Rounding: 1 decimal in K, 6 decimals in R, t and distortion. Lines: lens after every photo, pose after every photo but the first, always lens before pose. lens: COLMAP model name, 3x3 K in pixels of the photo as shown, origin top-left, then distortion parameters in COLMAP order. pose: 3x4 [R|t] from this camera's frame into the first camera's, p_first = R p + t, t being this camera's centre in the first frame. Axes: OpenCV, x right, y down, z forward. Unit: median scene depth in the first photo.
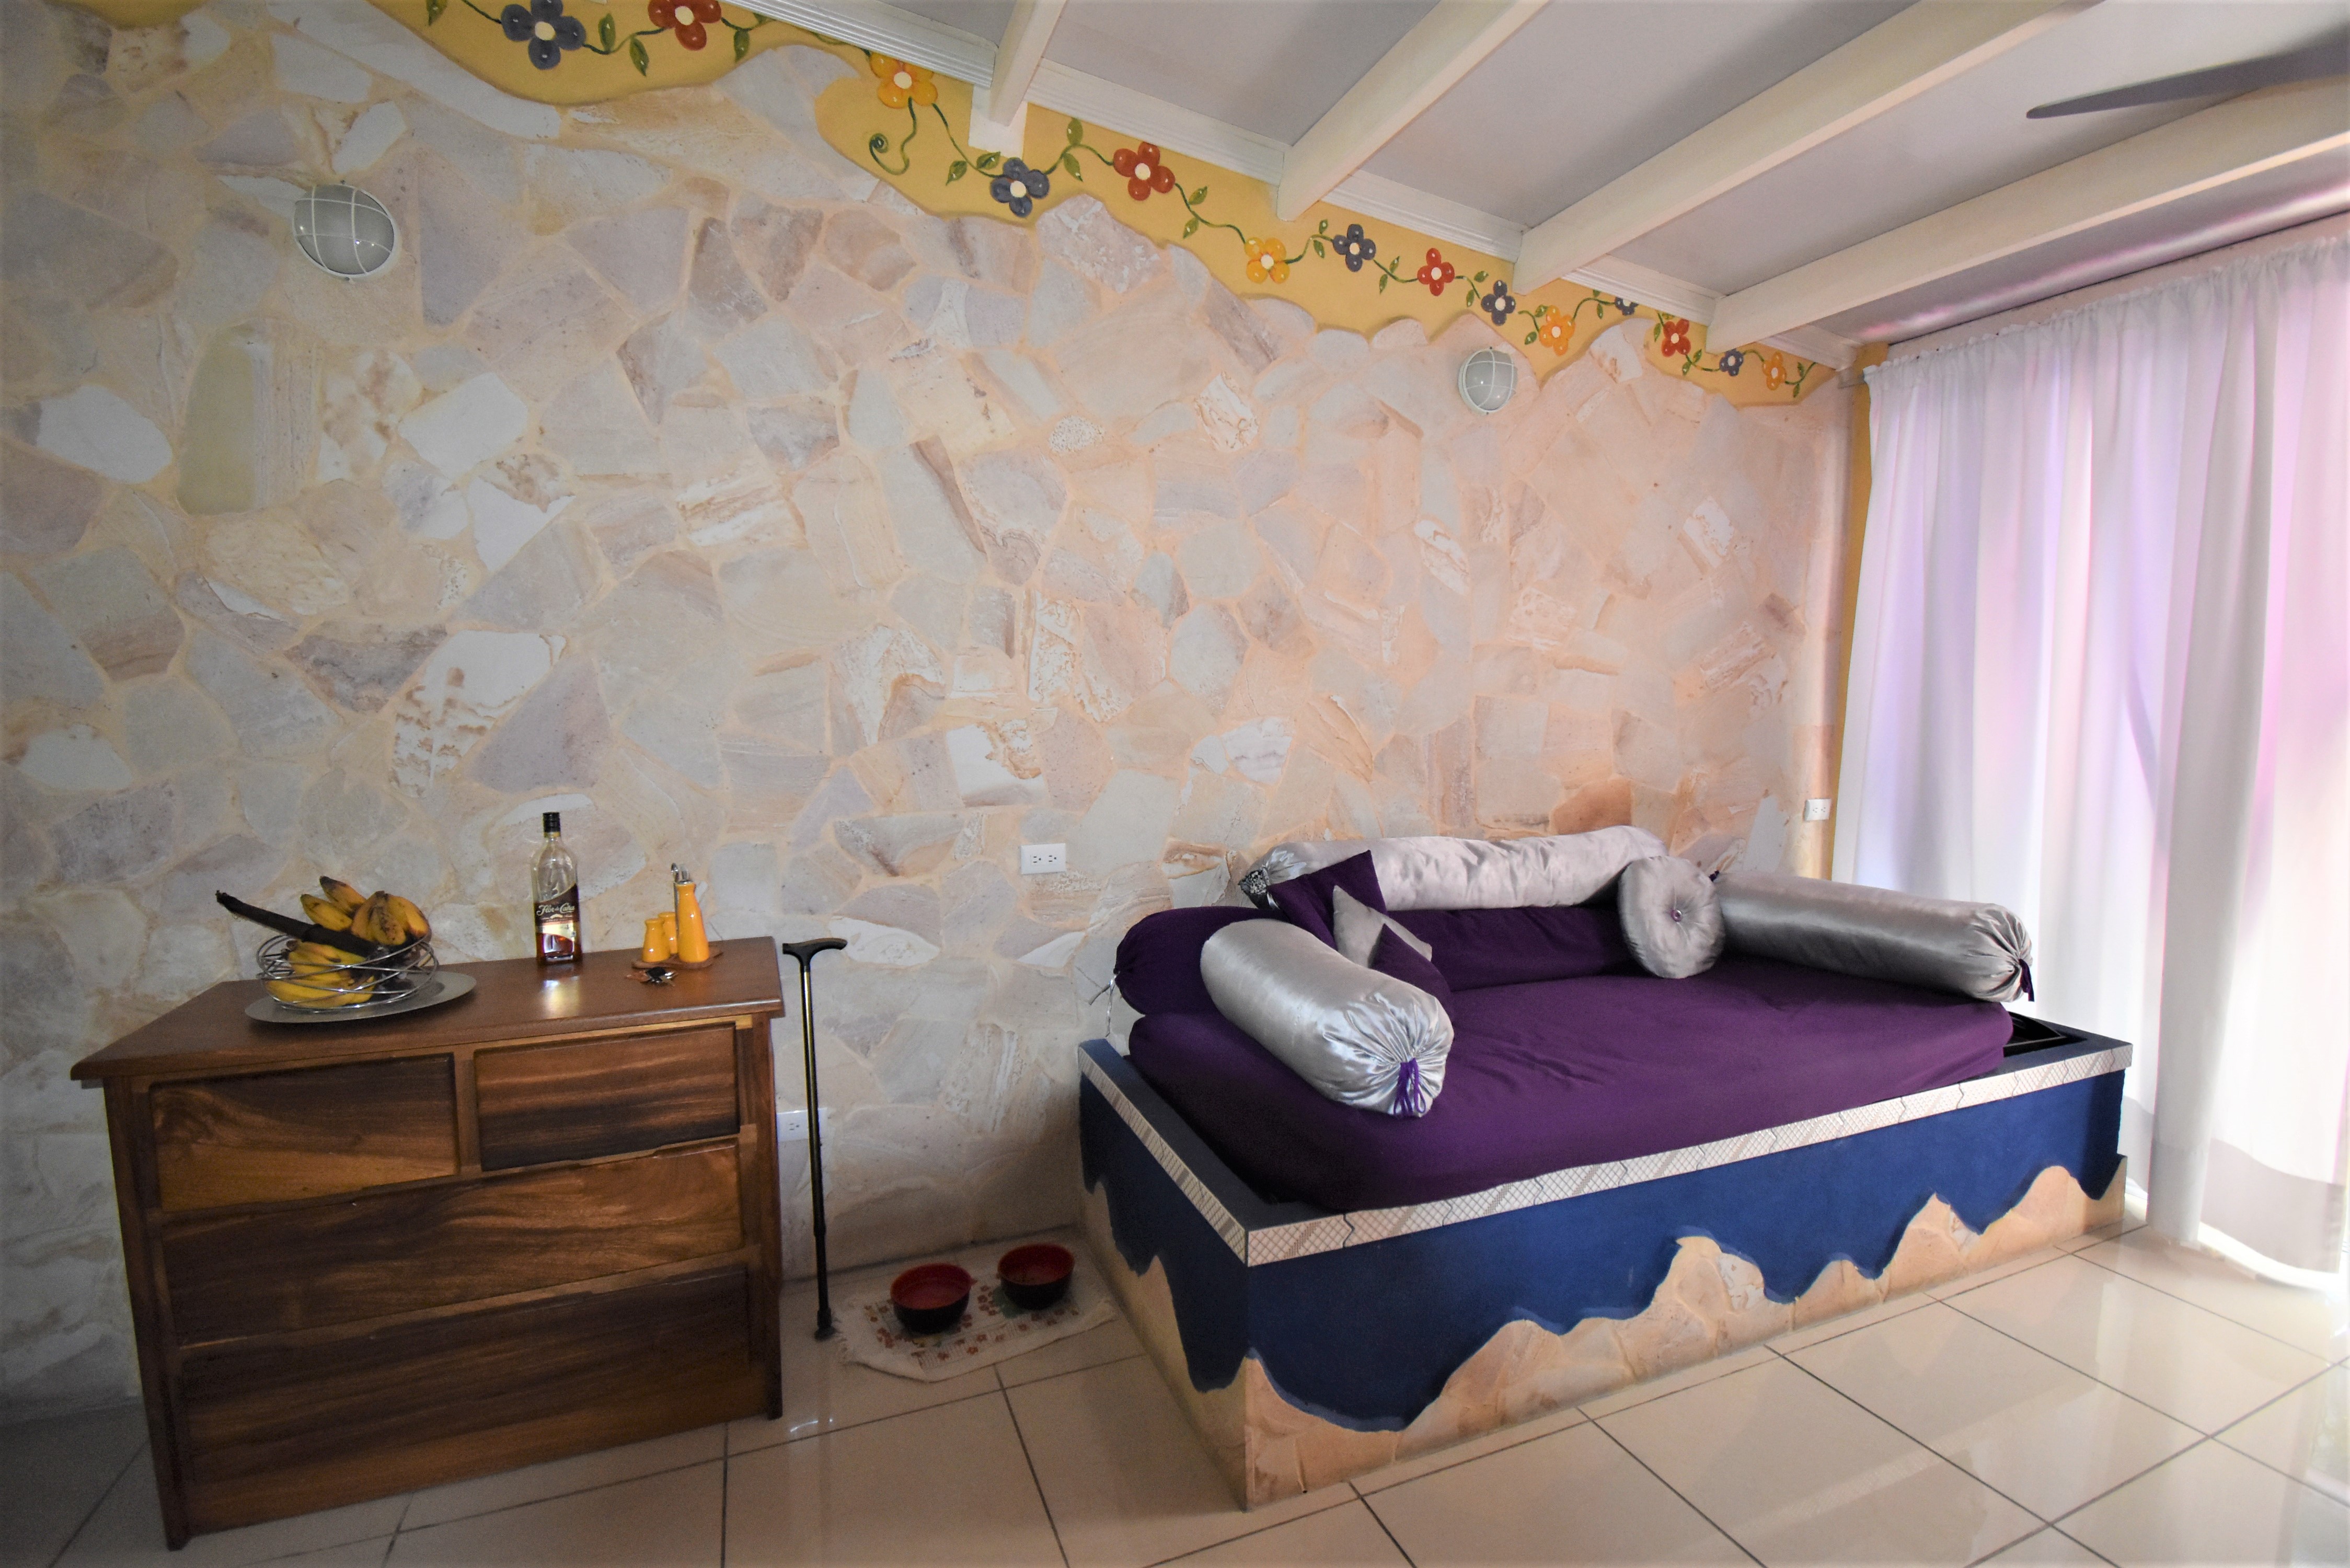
lens RADIAL K [[1039.6, 0, 1173.7], [0, 1039.6, 786.9], [0, 0, 1]] dist [0.020033, -0.025253]
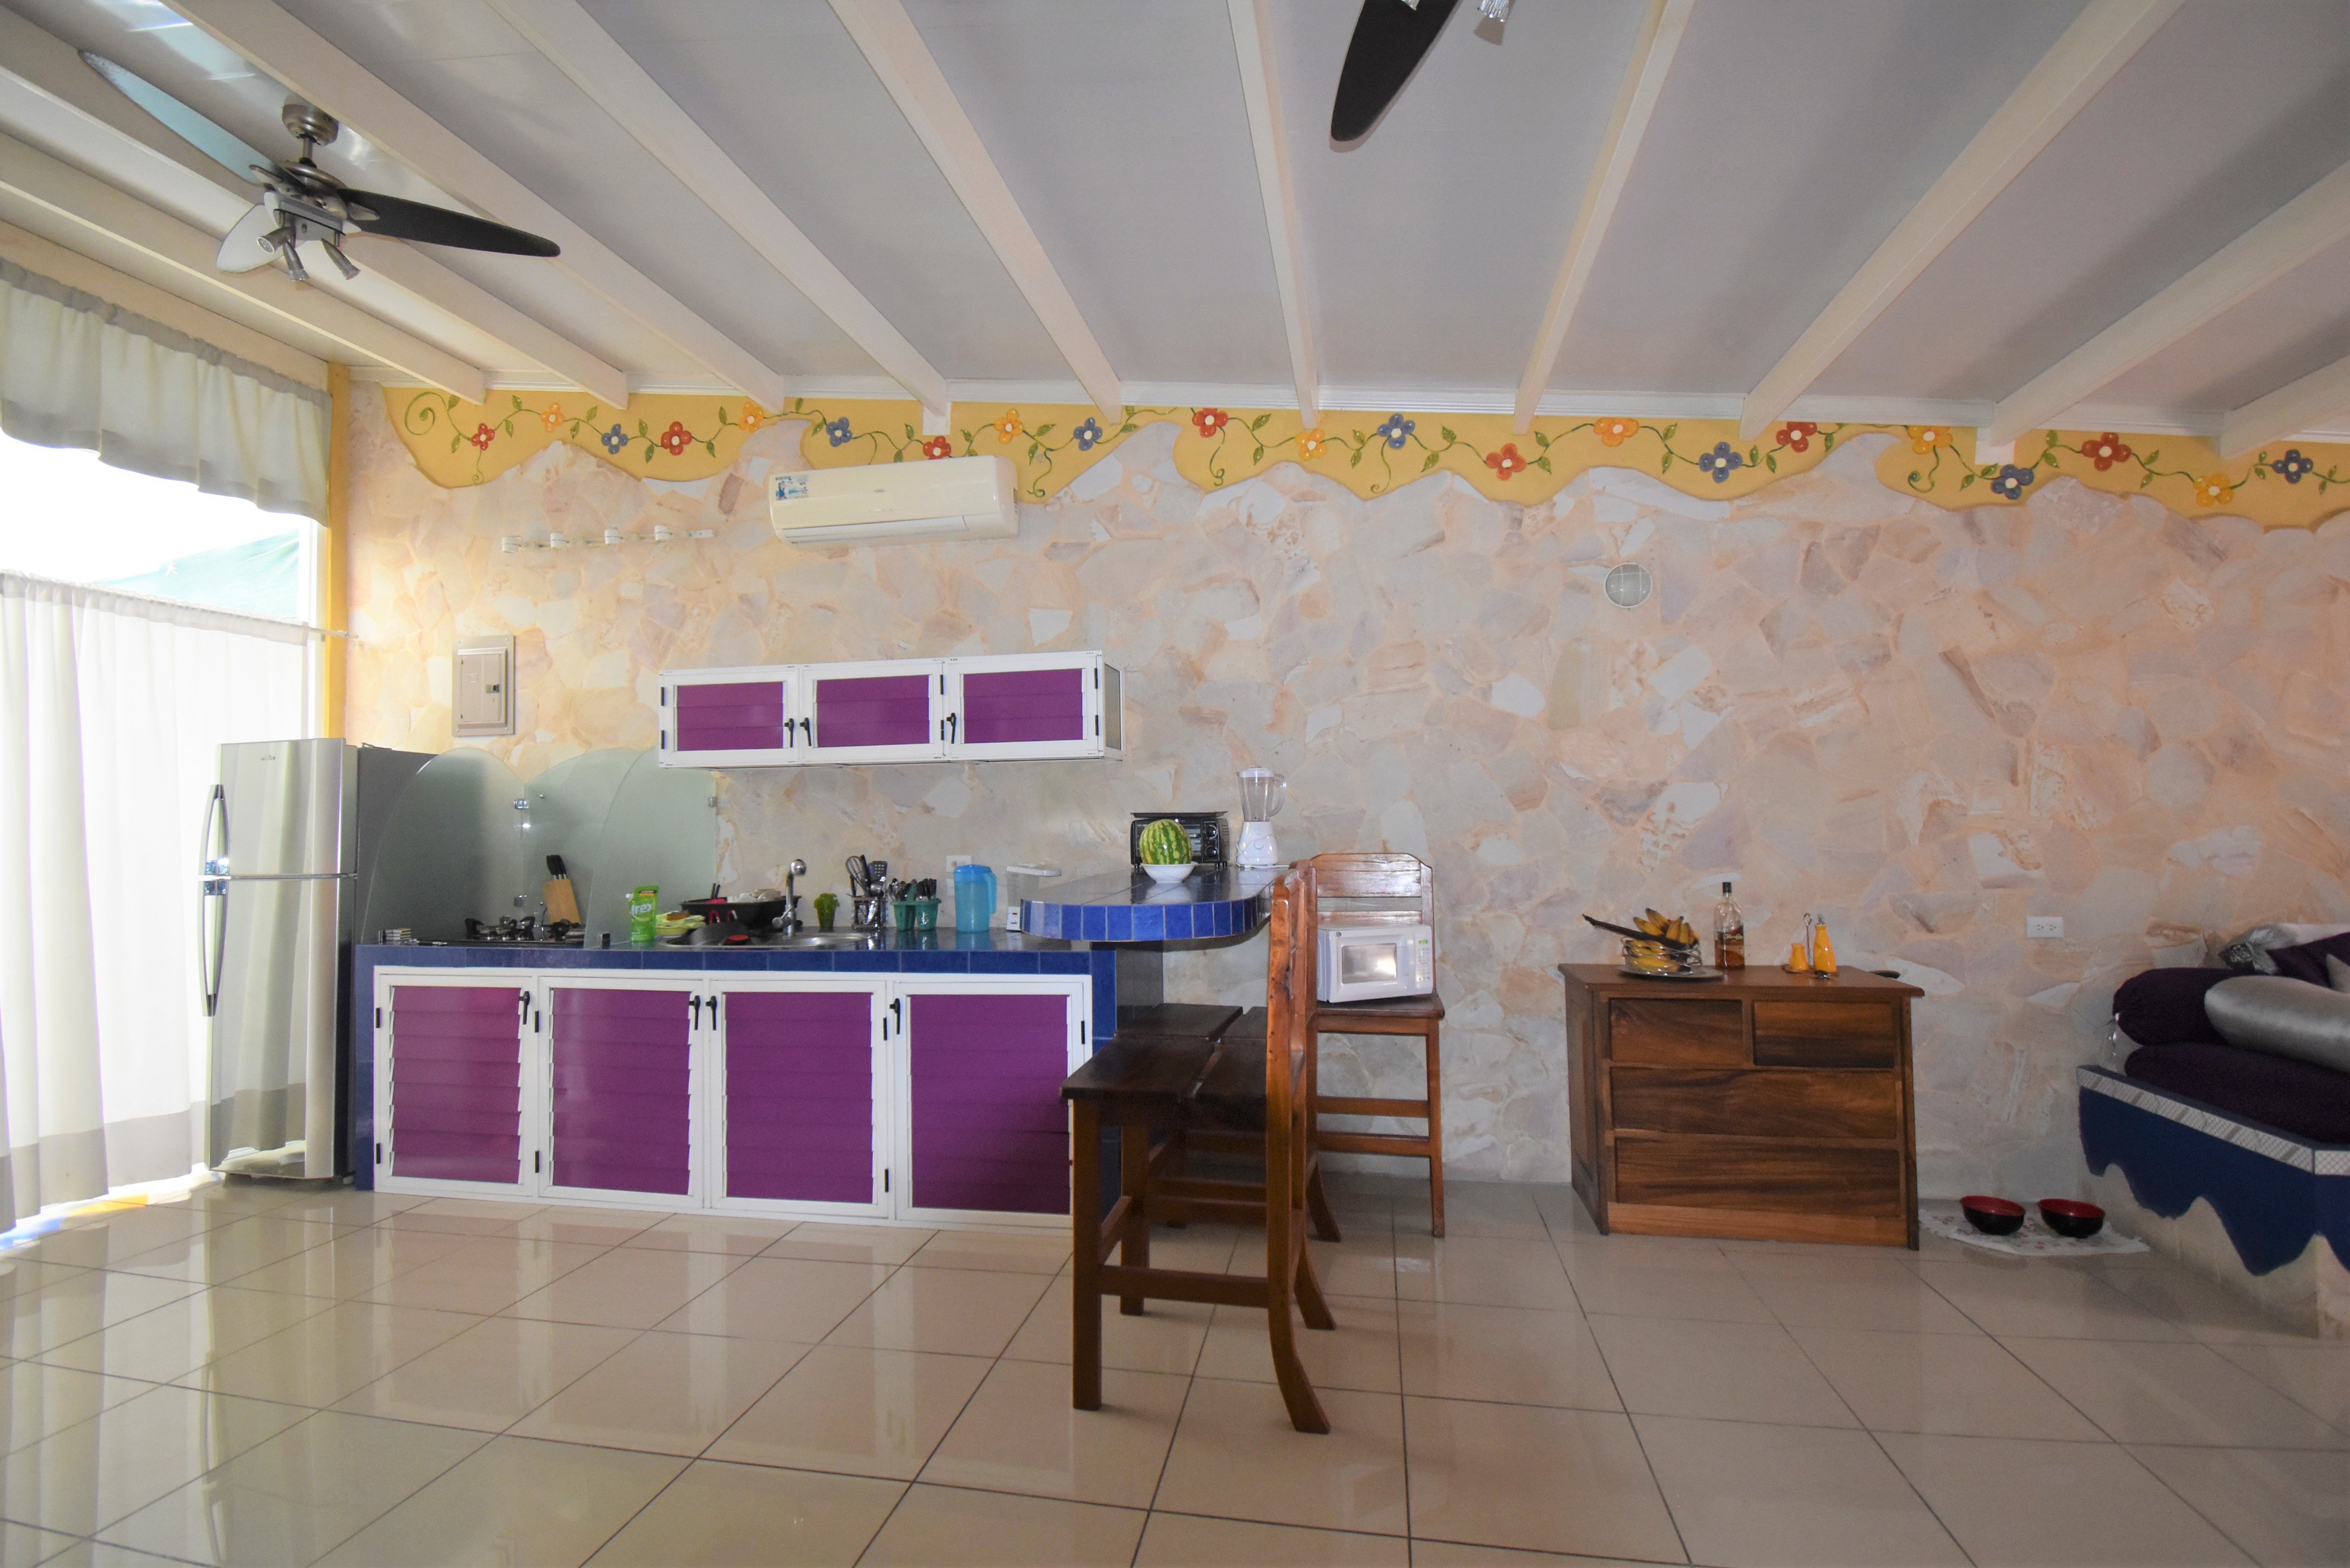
lens RADIAL K [[1039.6, 0, 1173.7], [0, 1039.6, 786.9], [0, 0, 1]] dist [0.020033, -0.025253]
pose [[0.842613, -0.031927, -0.537572, -0.405322], [-0.033715, 0.993155, -0.111832, 0.088722], [0.537463, 0.112355, 0.835769, -0.952420]]
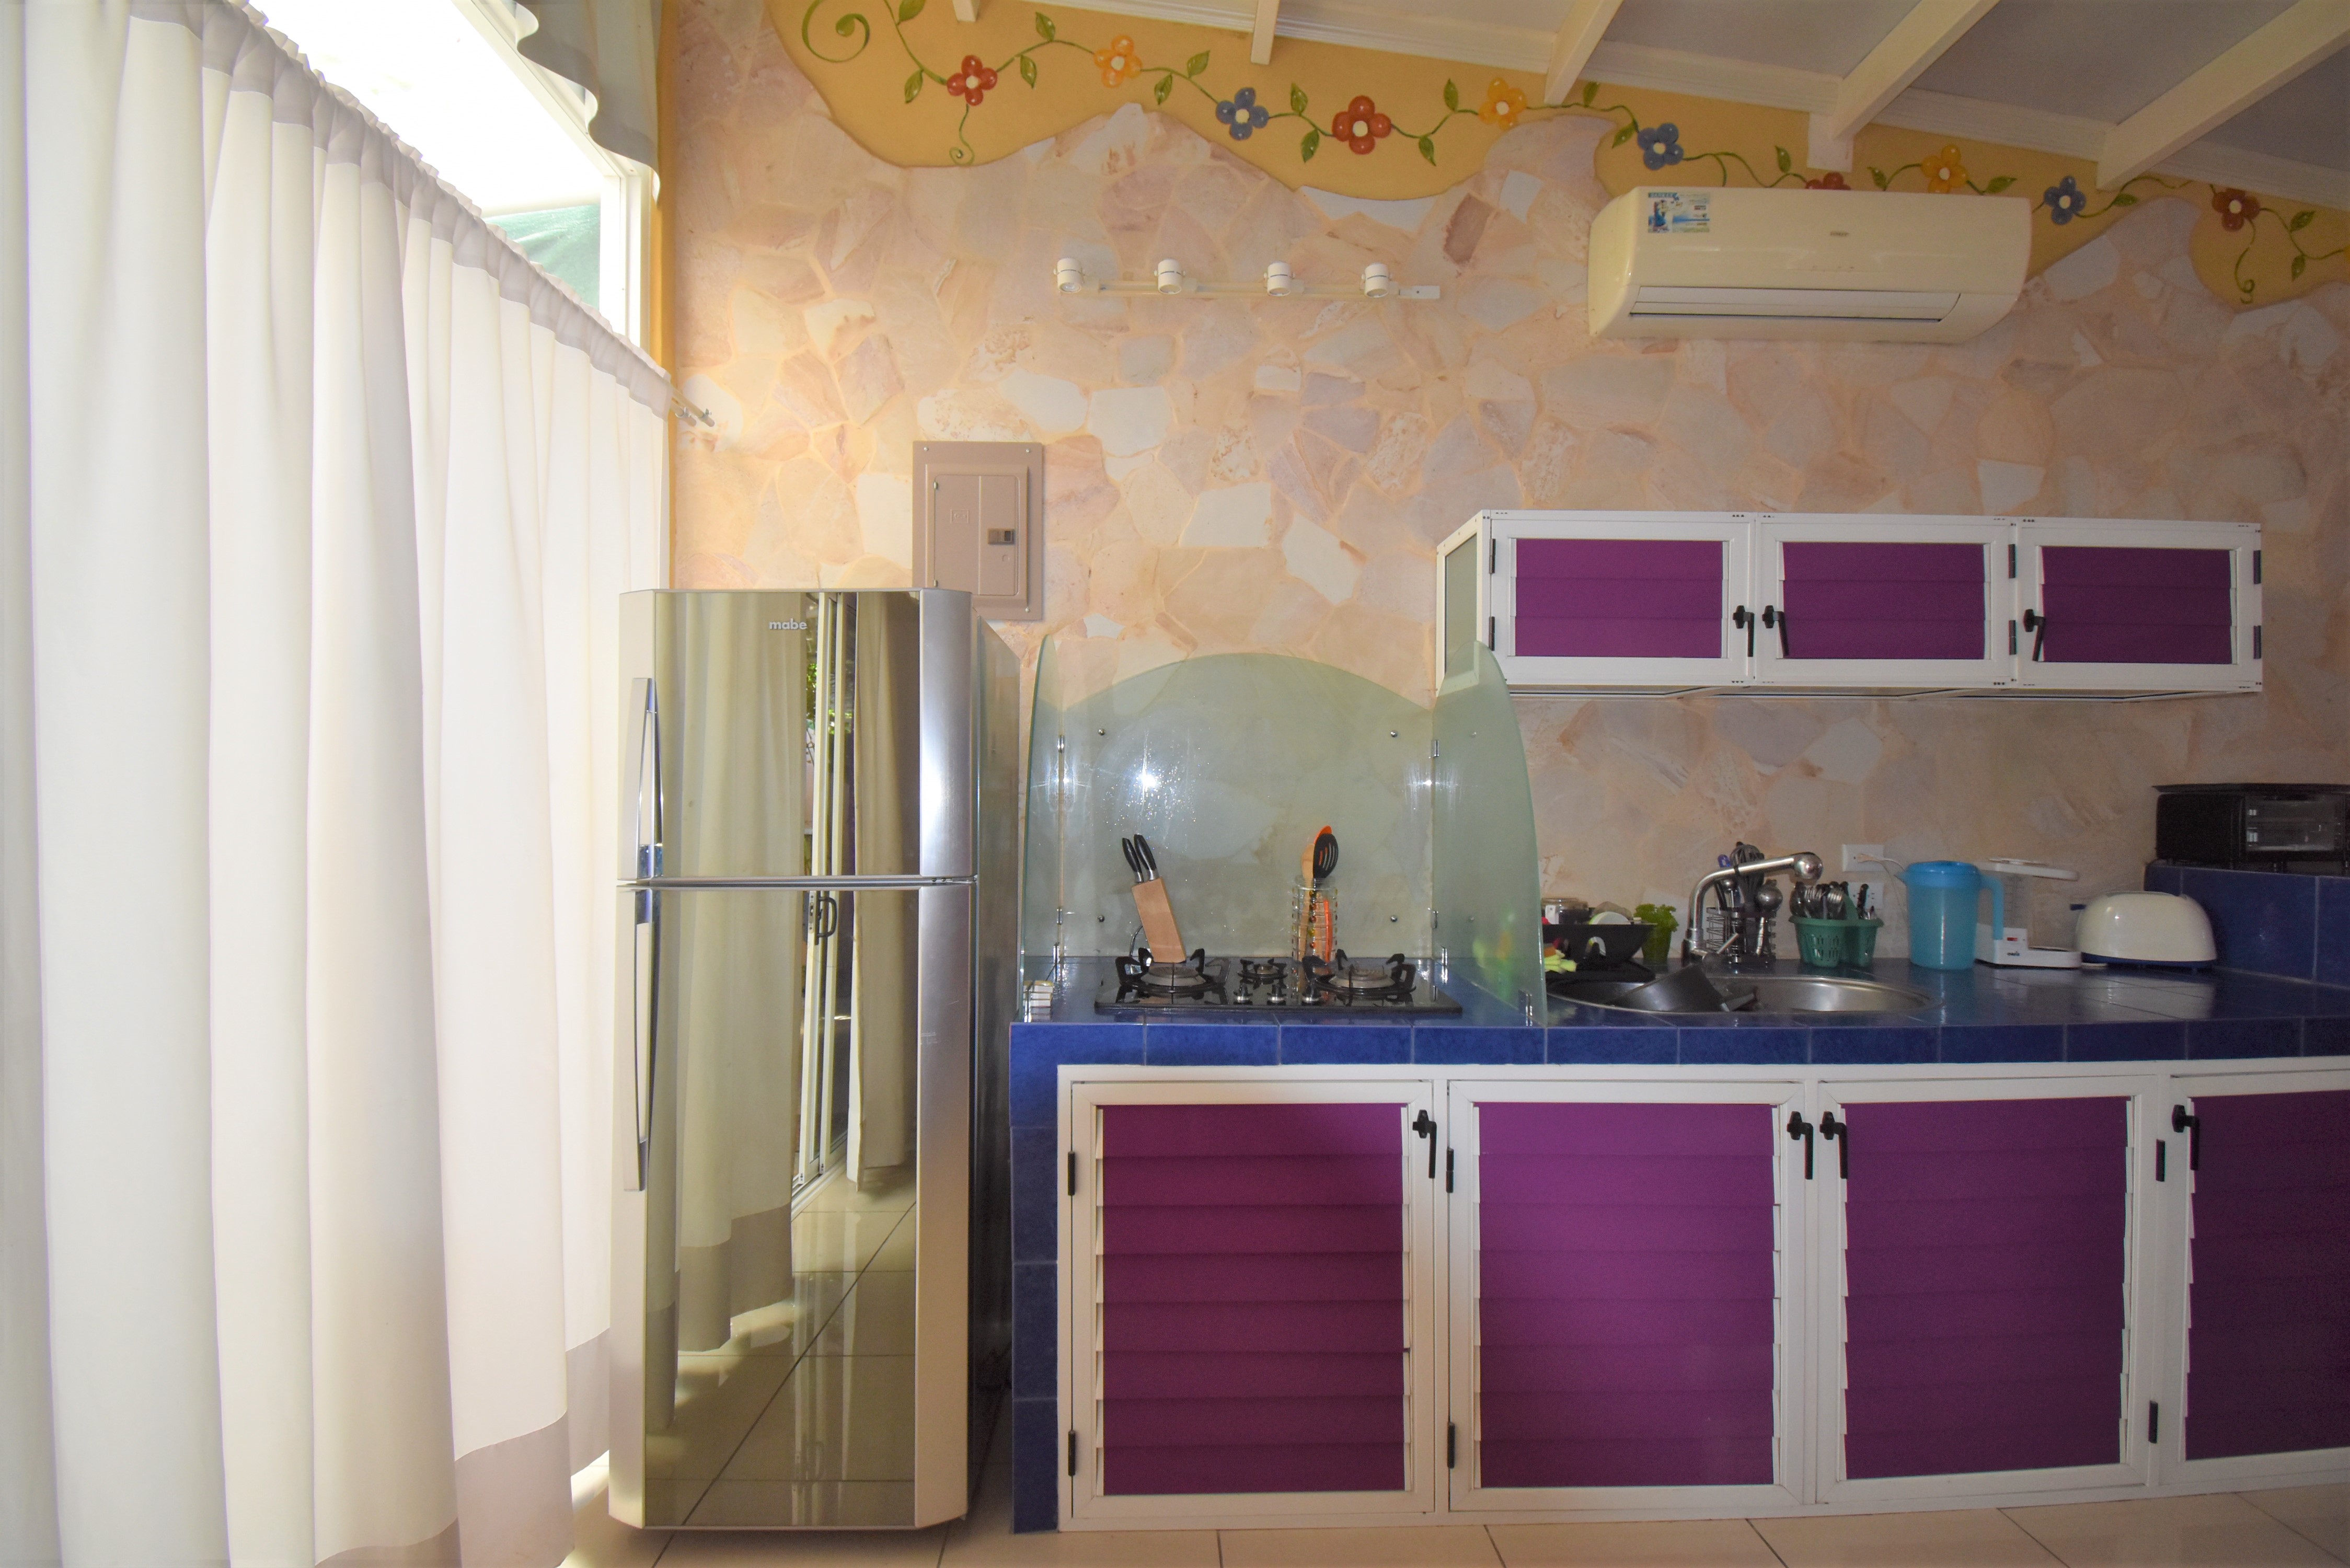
lens RADIAL K [[1039.6, 0, 1173.7], [0, 1039.6, 786.9], [0, 0, 1]] dist [0.020033, -0.025253]
pose [[0.938648, 0.000980, -0.344876, -2.135588], [-0.034685, 0.995194, -0.091573, 0.084652], [0.343129, 0.097917, 0.934171, -0.958668]]
